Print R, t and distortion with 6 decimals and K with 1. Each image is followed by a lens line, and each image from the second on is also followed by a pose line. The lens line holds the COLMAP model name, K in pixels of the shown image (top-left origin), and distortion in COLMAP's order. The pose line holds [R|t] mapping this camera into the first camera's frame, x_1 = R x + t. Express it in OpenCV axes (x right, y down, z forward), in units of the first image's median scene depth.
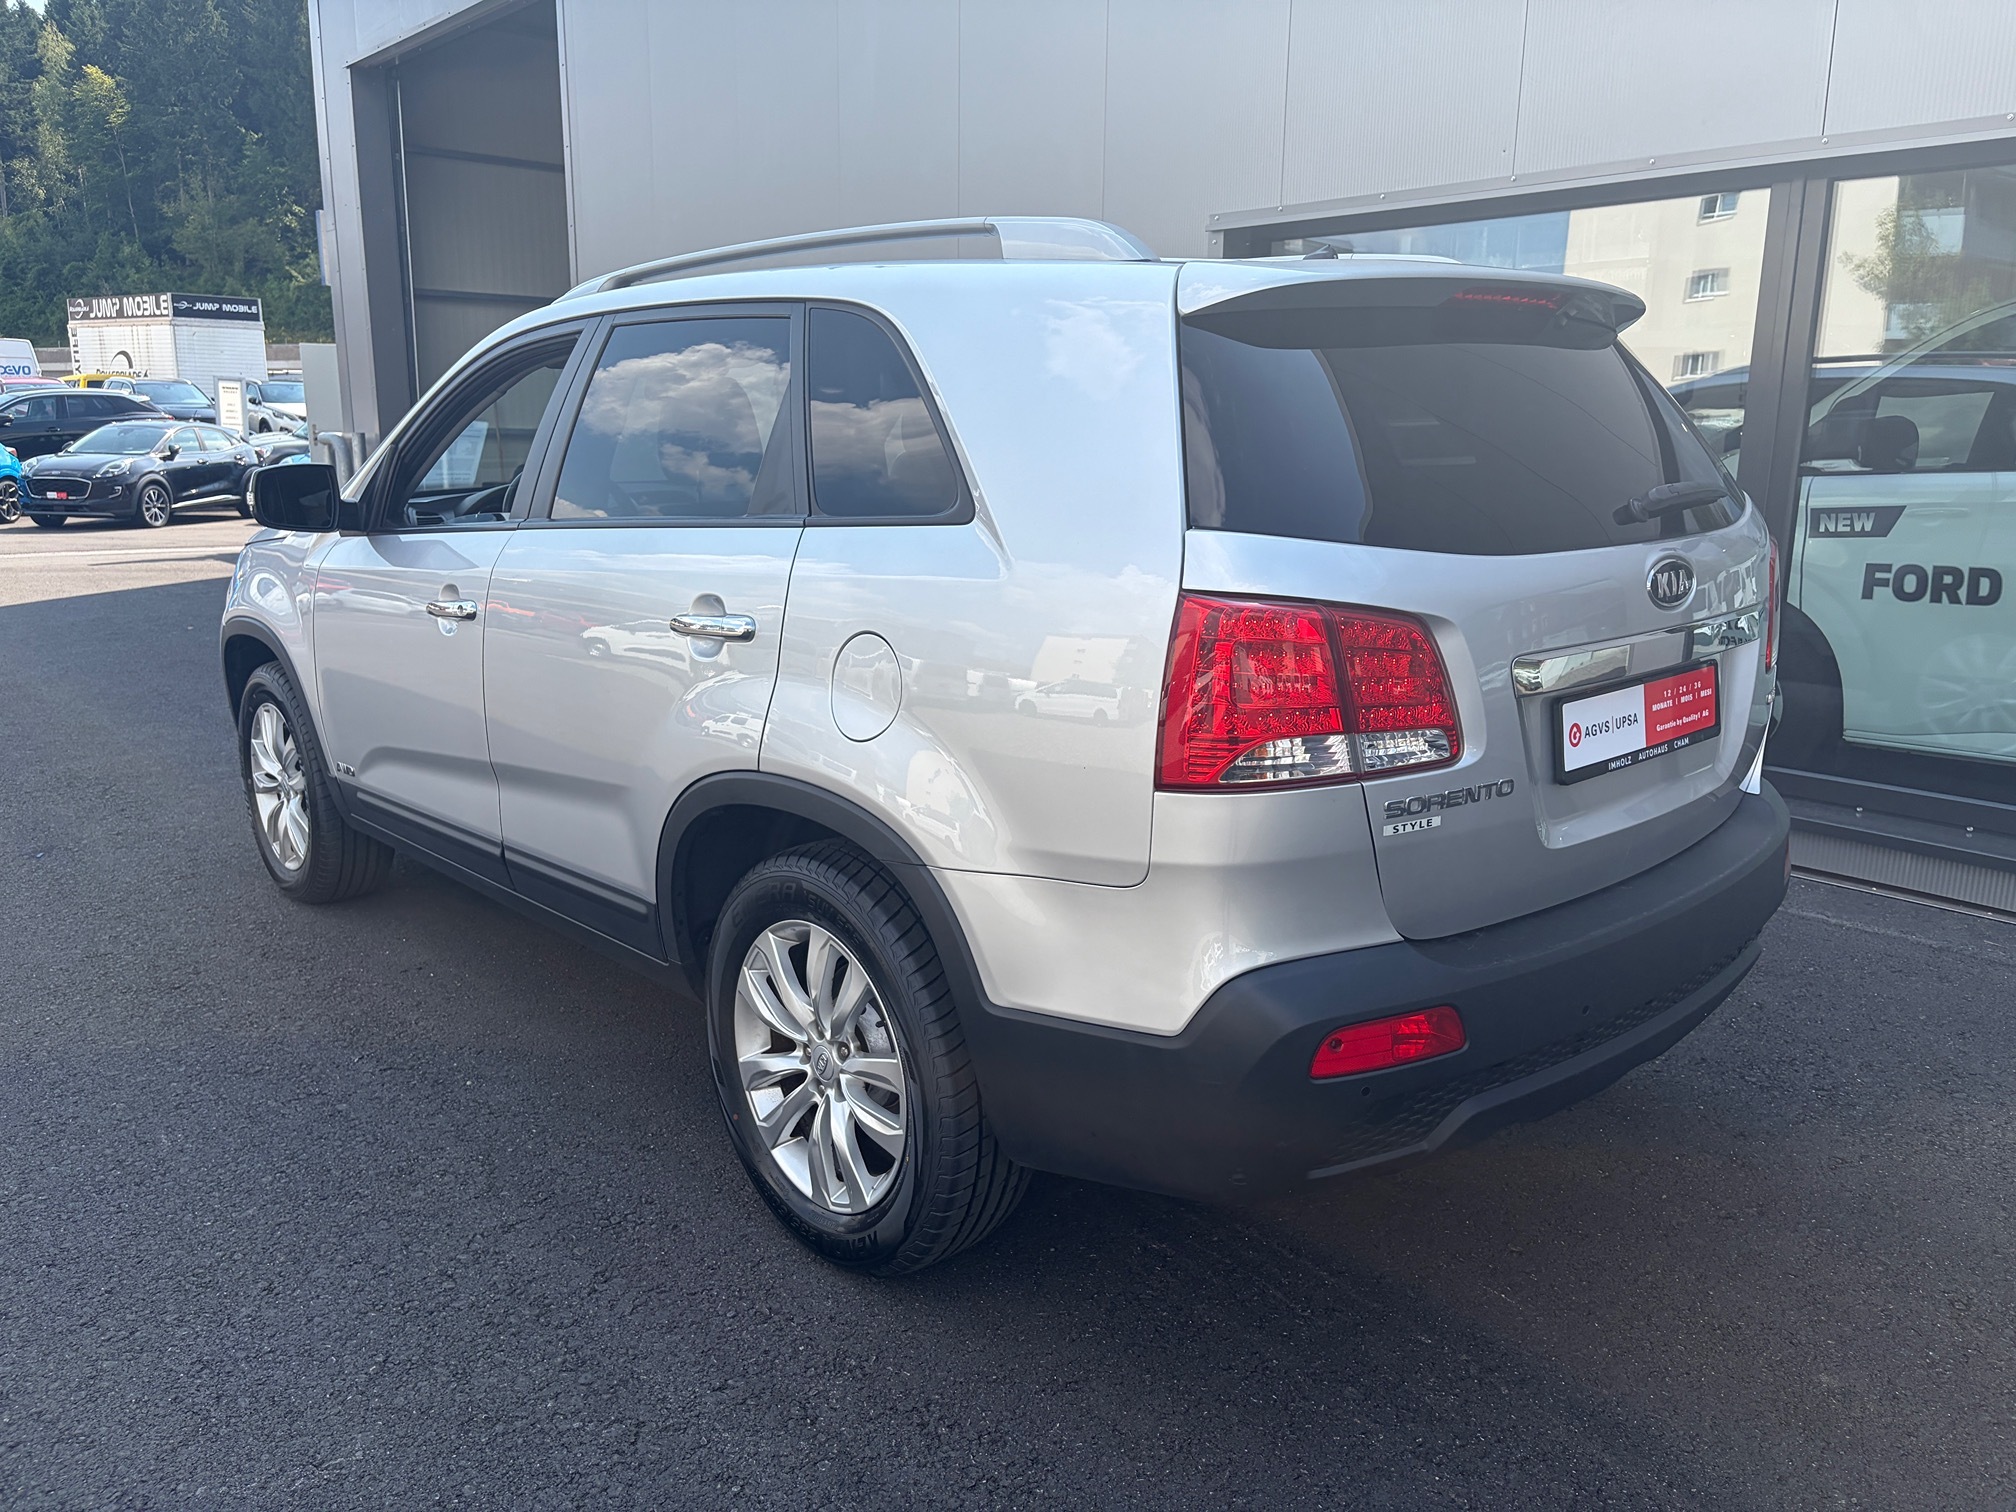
lens RADIAL K [[1546.4, 0, 1019.0], [0, 1546.4, 767.1], [0, 0, 1]] dist [0.077055, -0.082788]
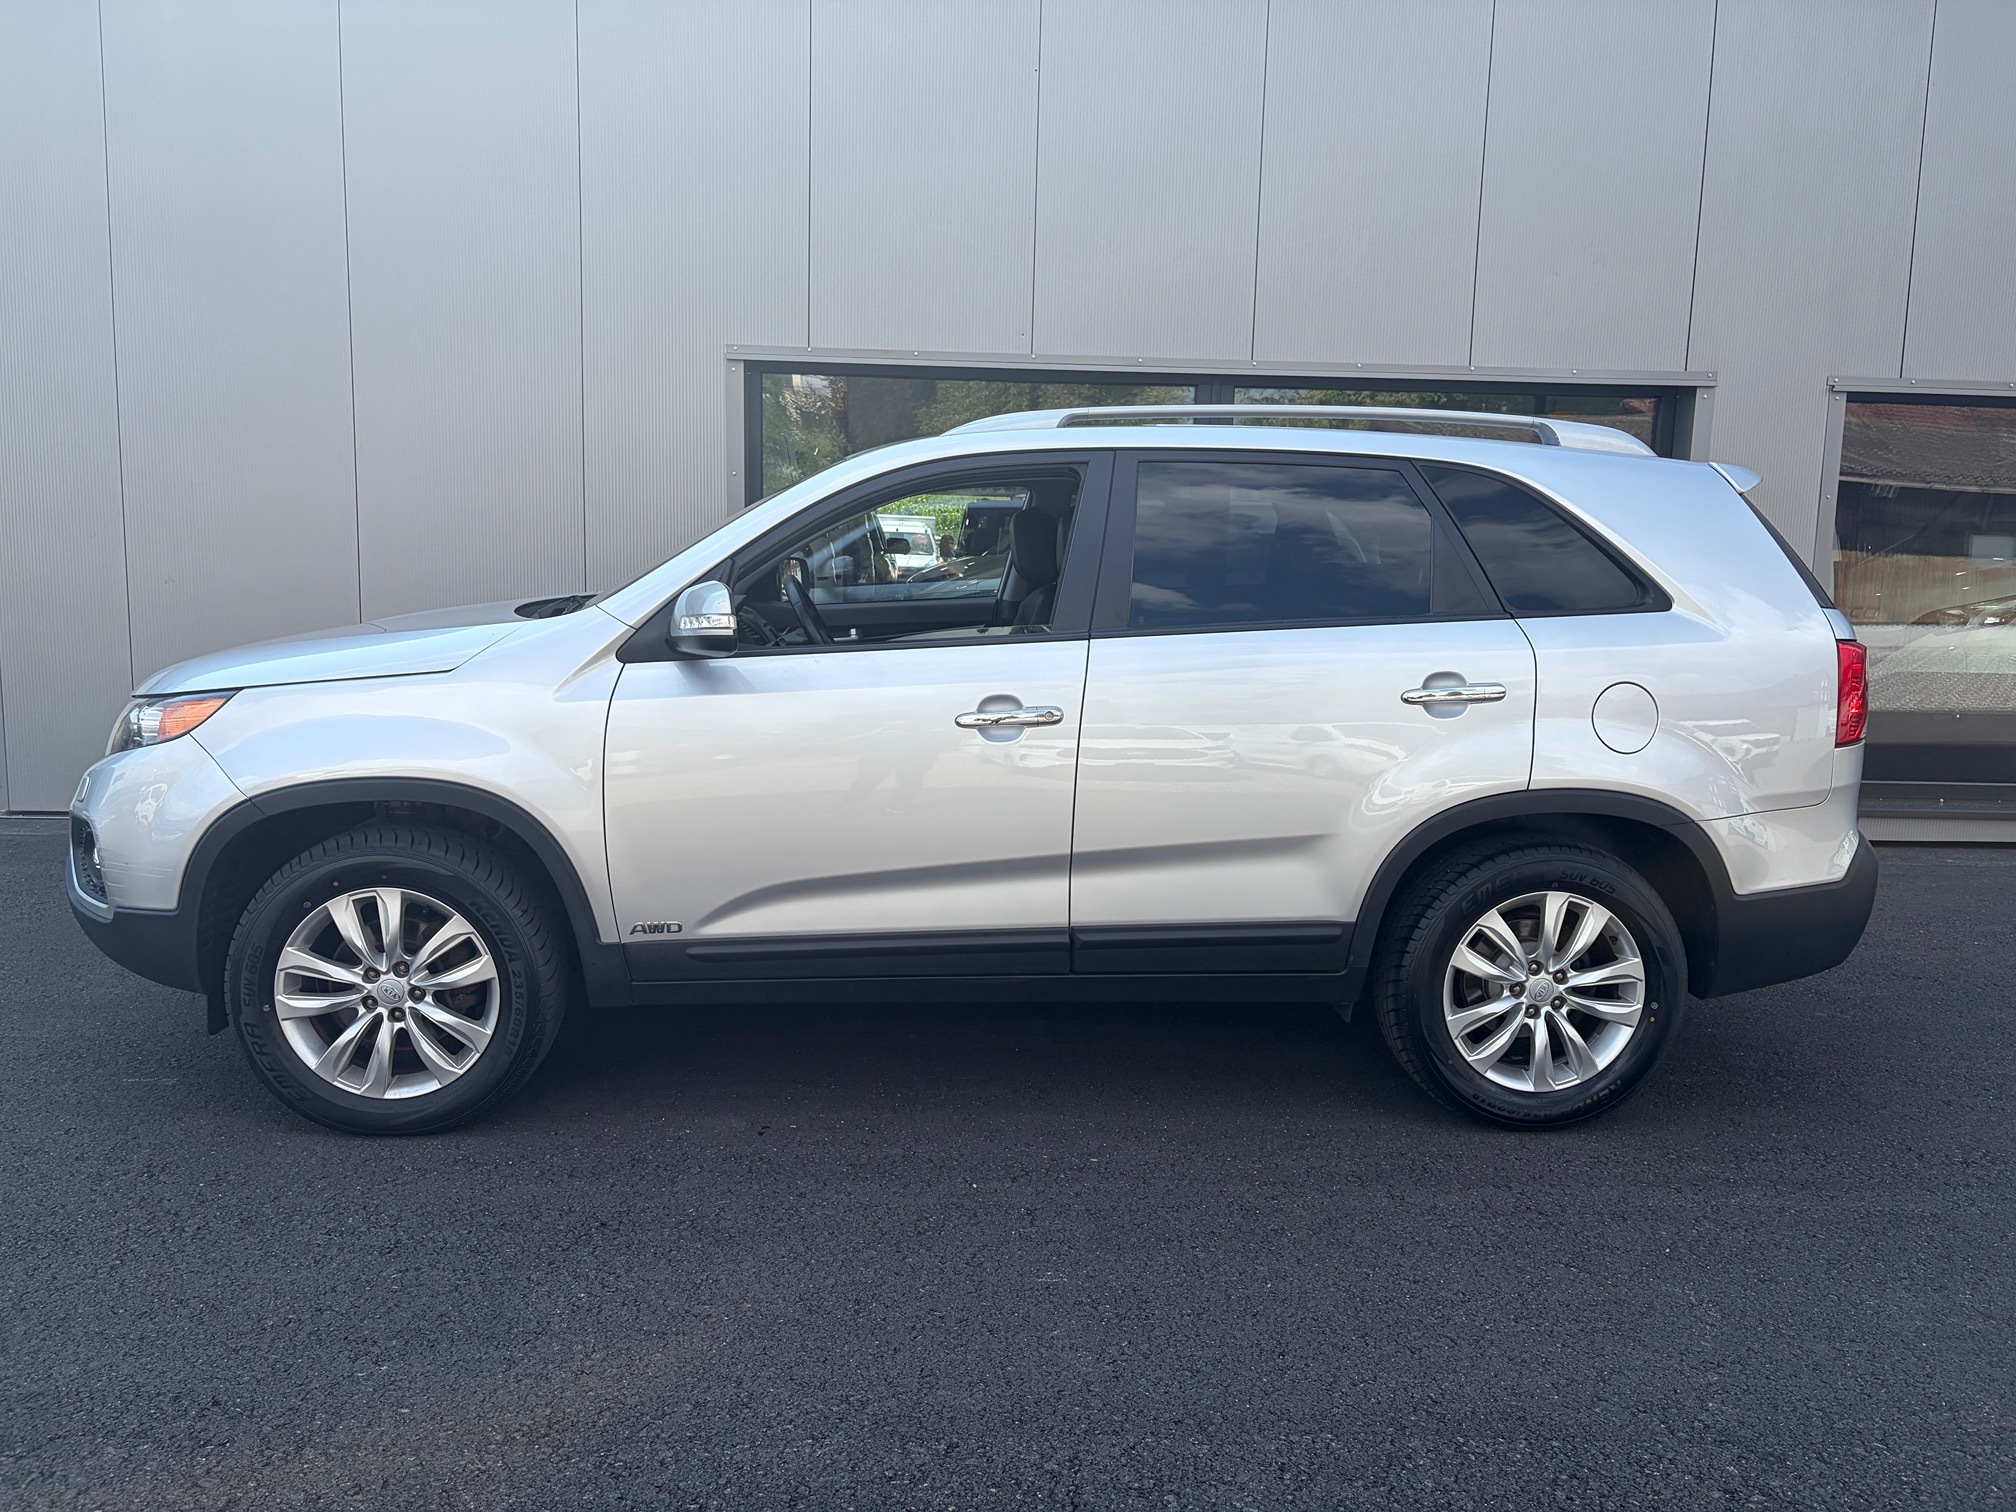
lens RADIAL K [[1546.4, 0, 1019.0], [0, 1546.4, 767.1], [0, 0, 1]] dist [0.077055, -0.082788]
pose [[0.597530, -0.101910, 0.795344, -1.620703], [0.150291, 0.988546, 0.013754, -0.110693], [-0.787636, 0.111315, 0.606002, 0.516094]]
